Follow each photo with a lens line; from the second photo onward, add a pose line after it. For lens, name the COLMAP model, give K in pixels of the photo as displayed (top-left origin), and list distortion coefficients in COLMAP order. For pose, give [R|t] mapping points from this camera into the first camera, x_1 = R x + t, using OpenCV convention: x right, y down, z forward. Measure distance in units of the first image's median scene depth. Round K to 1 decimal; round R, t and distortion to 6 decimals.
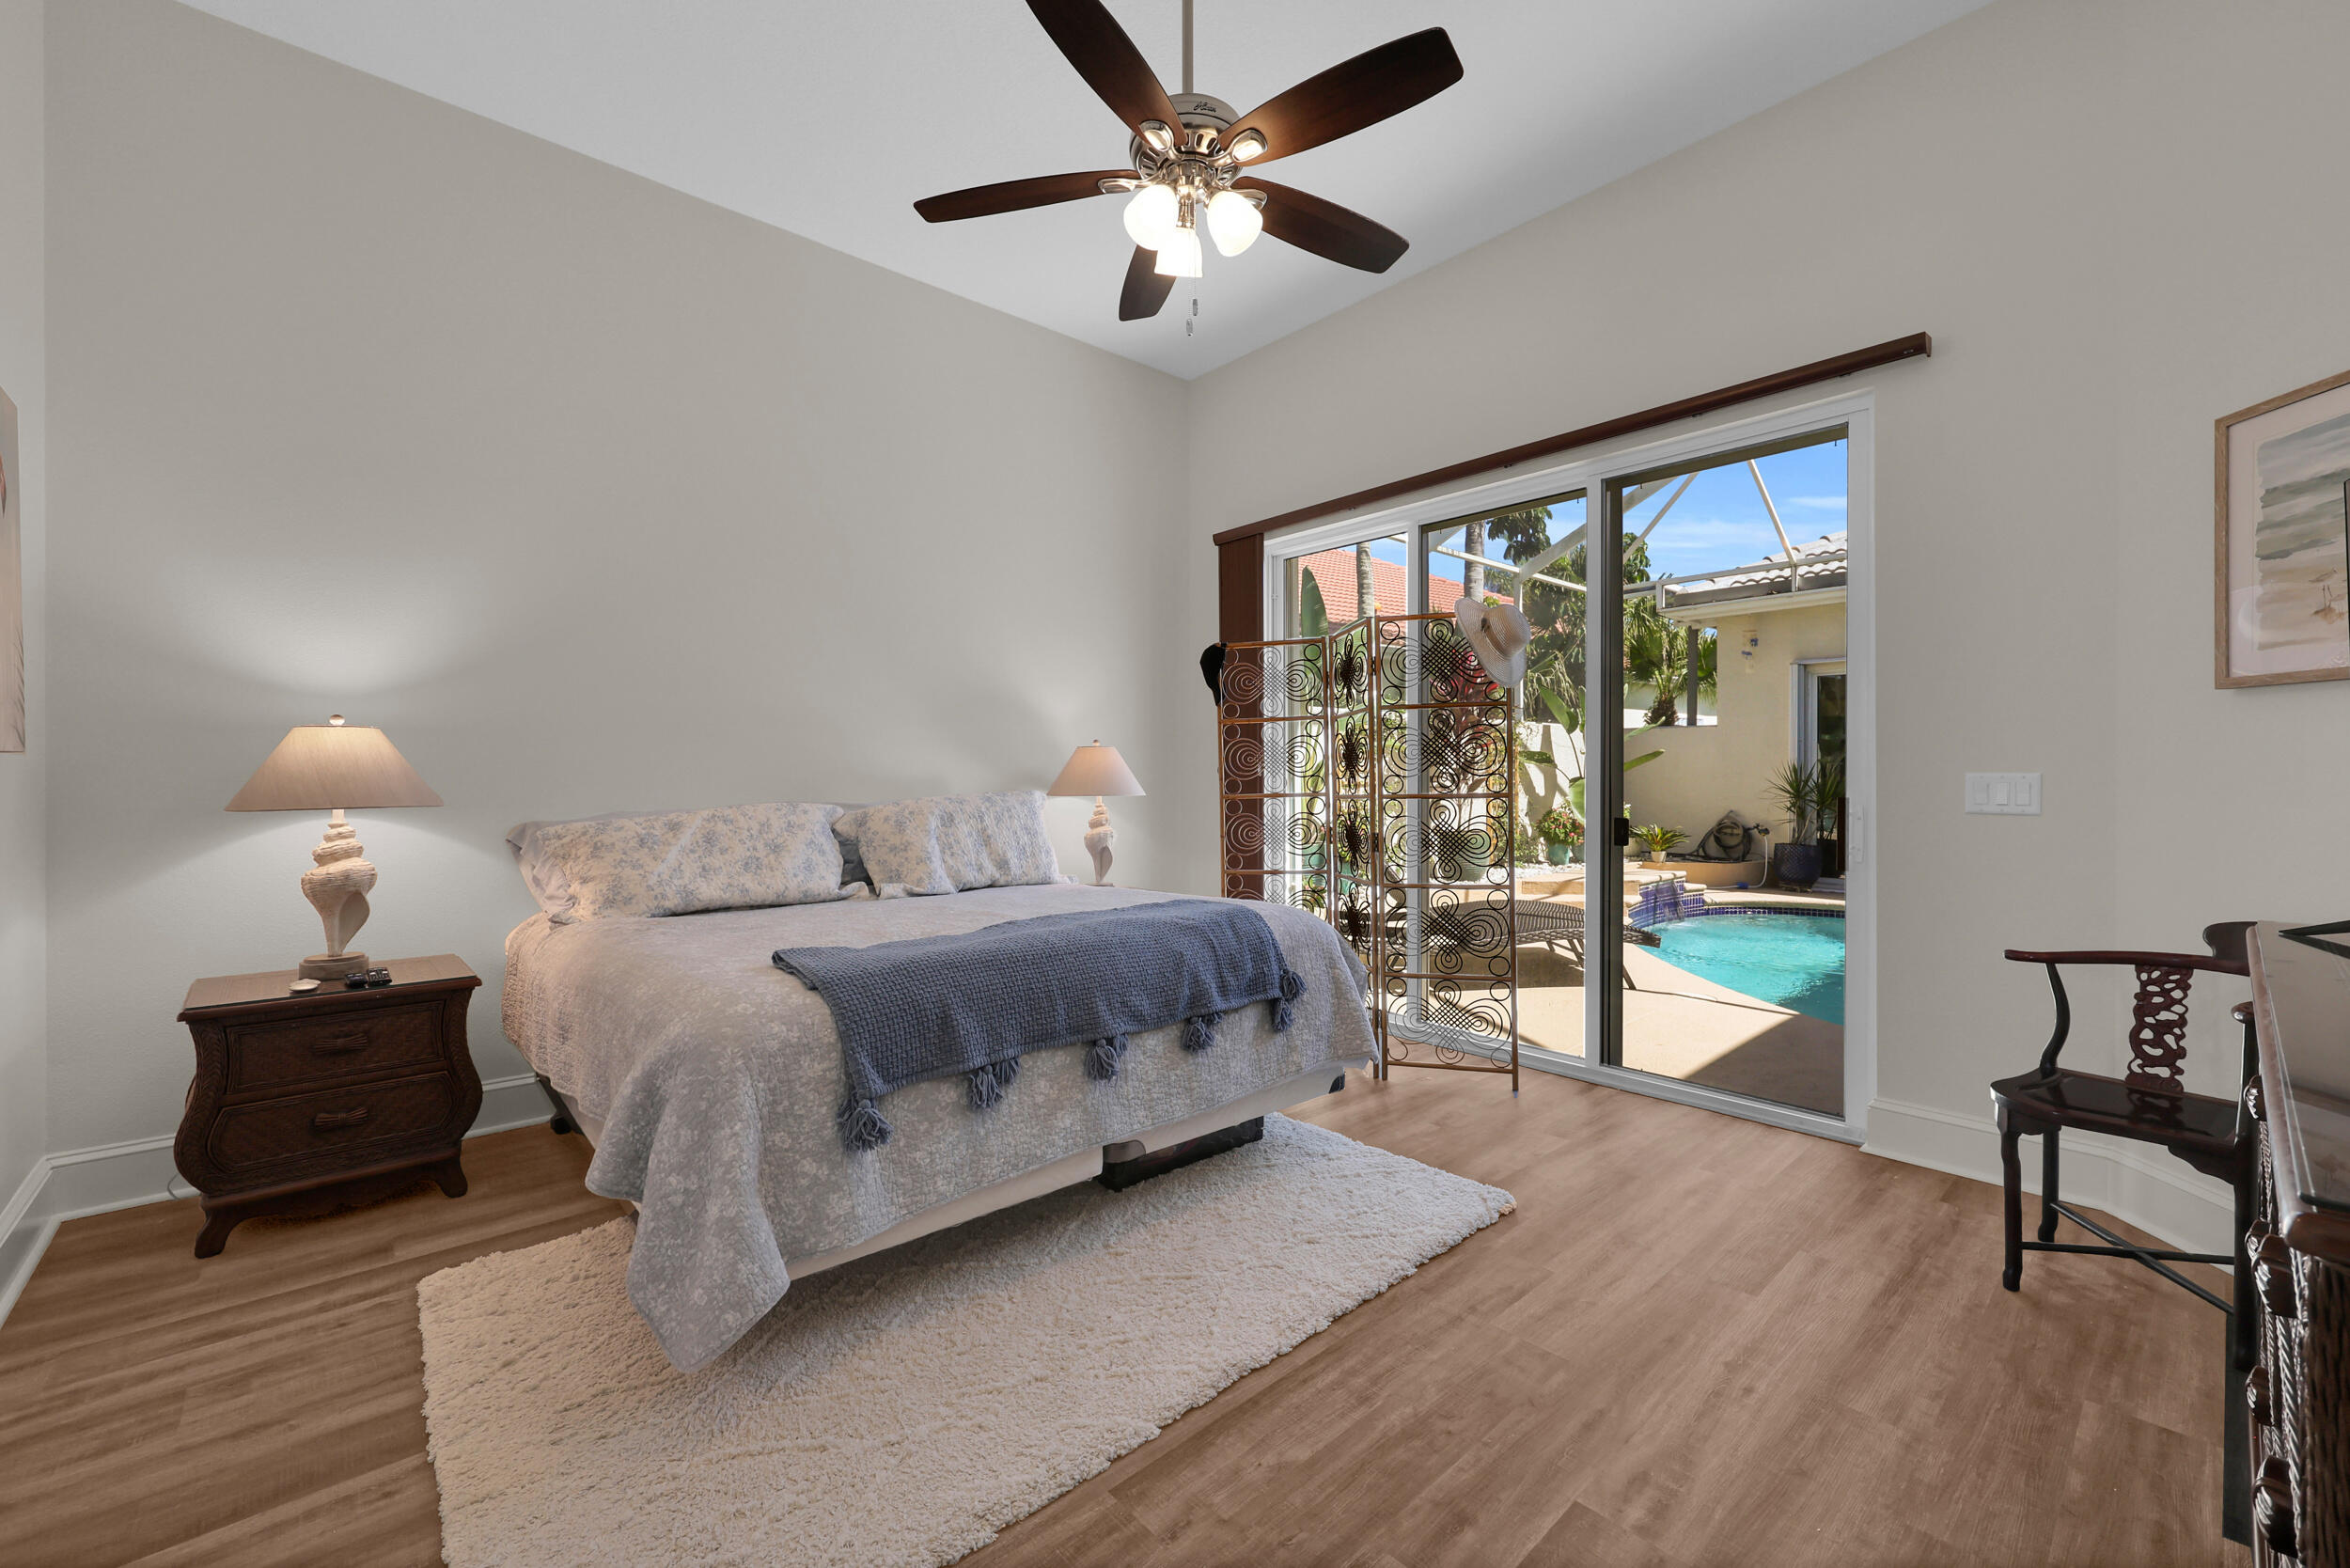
lens RADIAL K [[974.7, 0, 1168.7], [0, 974.7, 785.8], [0, 0, 1]] dist [0.000572, -0.000758]
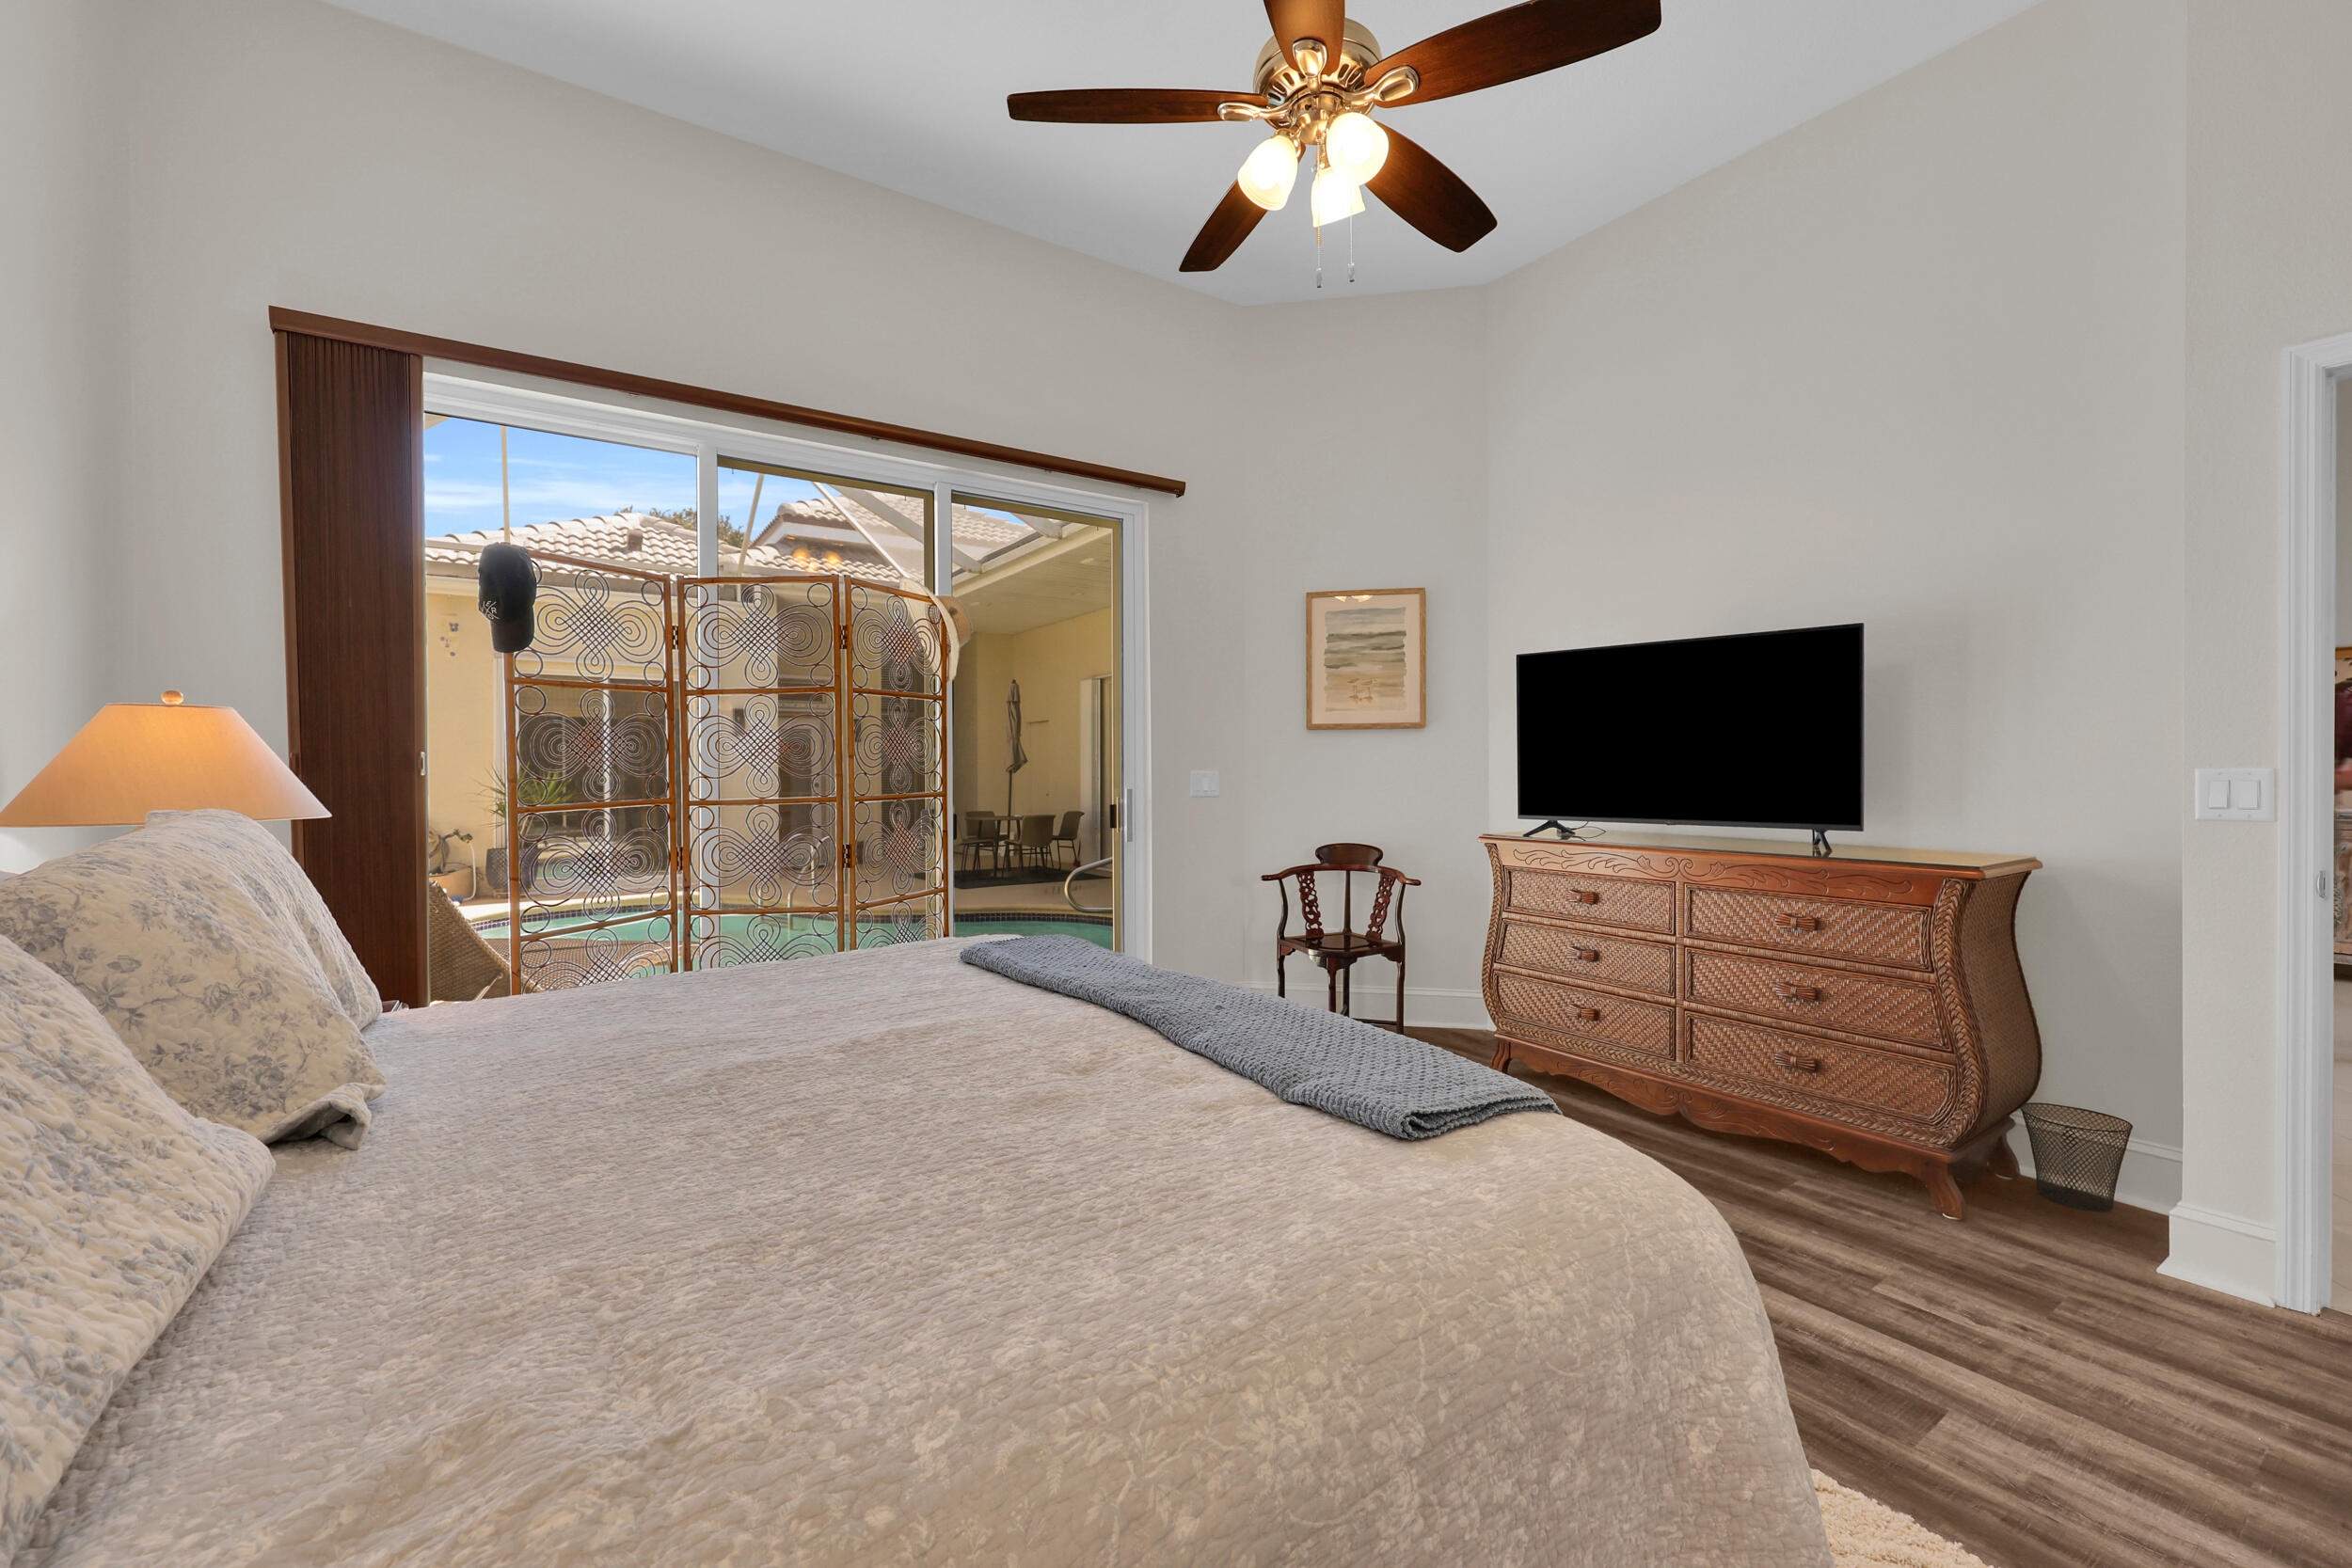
lens RADIAL K [[975.4, 0, 1169.7], [0, 975.4, 785.8], [0, 0, 1]] dist [0.000572, -0.000758]
pose [[0.108685, -0.014989, 0.993963, -0.899668], [0.013307, 0.999819, 0.013622, -0.014482], [-0.993987, 0.011747, 0.108864, 1.037385]]
